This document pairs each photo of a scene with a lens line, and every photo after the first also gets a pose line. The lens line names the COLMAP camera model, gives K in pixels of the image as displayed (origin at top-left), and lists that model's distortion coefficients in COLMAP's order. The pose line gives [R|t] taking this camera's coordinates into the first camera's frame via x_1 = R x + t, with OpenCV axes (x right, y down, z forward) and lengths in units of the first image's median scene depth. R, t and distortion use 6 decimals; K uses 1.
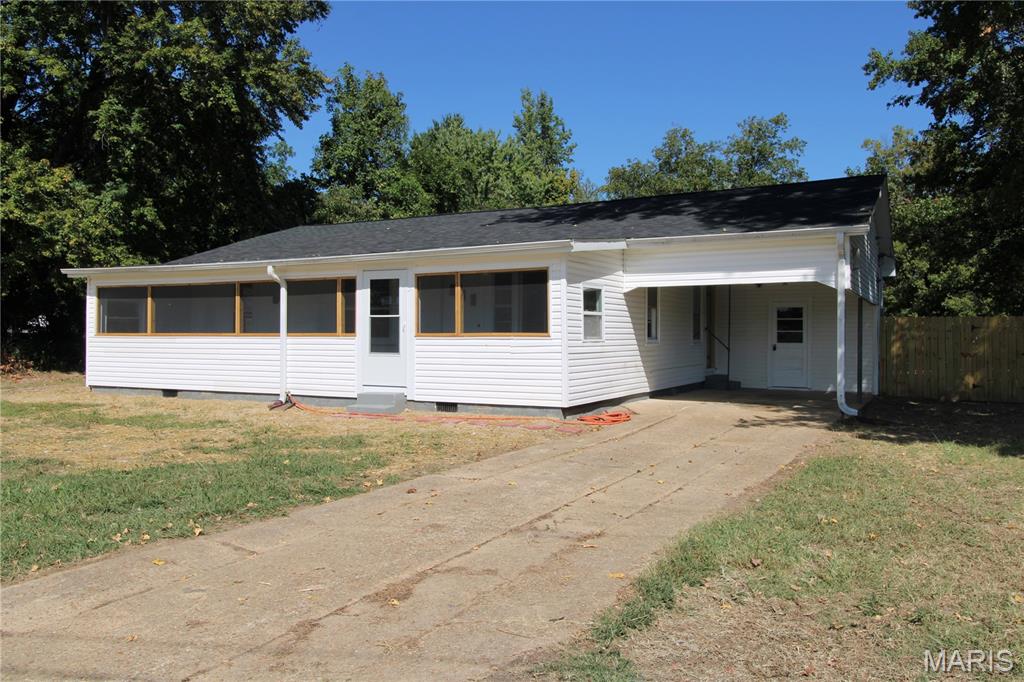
lens RADIAL K [[812.1, 0, 506.4], [0, 812.1, 339.3], [0, 0, 1]] dist [0.020899, 0.004194]
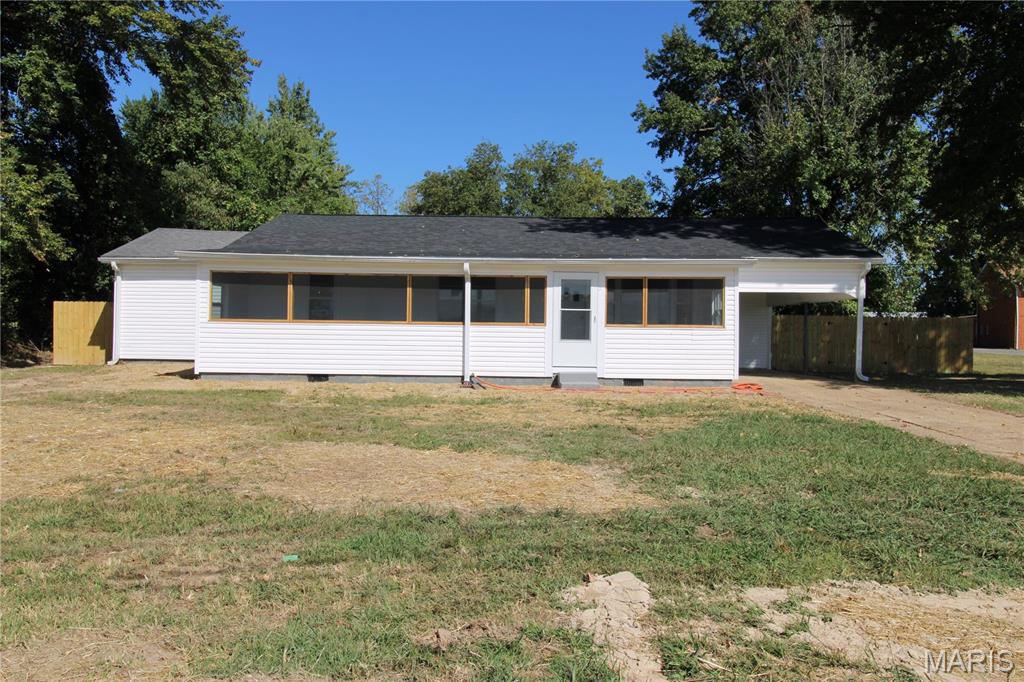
lens RADIAL K [[789.1, 0, 510.0], [0, 789.1, 341.5], [0, 0, 1]] dist [0.026705, 0.002130]
pose [[0.884451, 0.000640, 0.466632, -0.769335], [-0.009799, 0.999804, 0.017201, -0.000079], [-0.466530, -0.019786, 0.884284, -0.005236]]
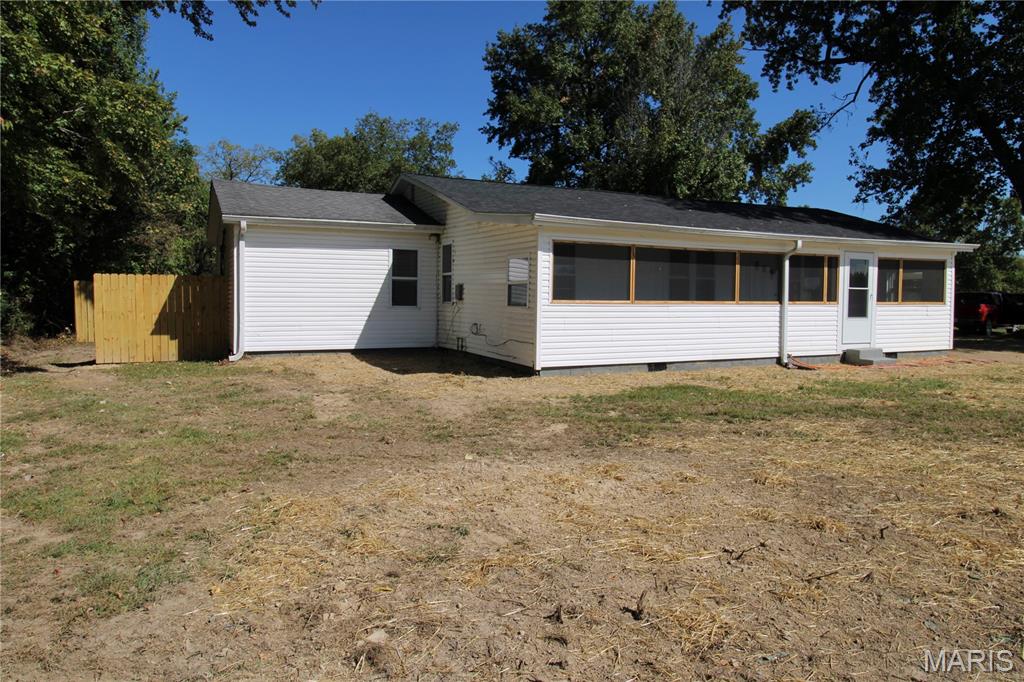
lens RADIAL K [[688.8, 0, 514.7], [0, 688.8, 340.0], [0, 0, 1]] dist [0.020211, -0.000941]
pose [[0.570079, -0.047124, 0.820237, -1.310315], [-0.002354, 0.998256, 0.058988, -0.010267], [-0.821586, -0.035559, 0.568974, 0.799898]]
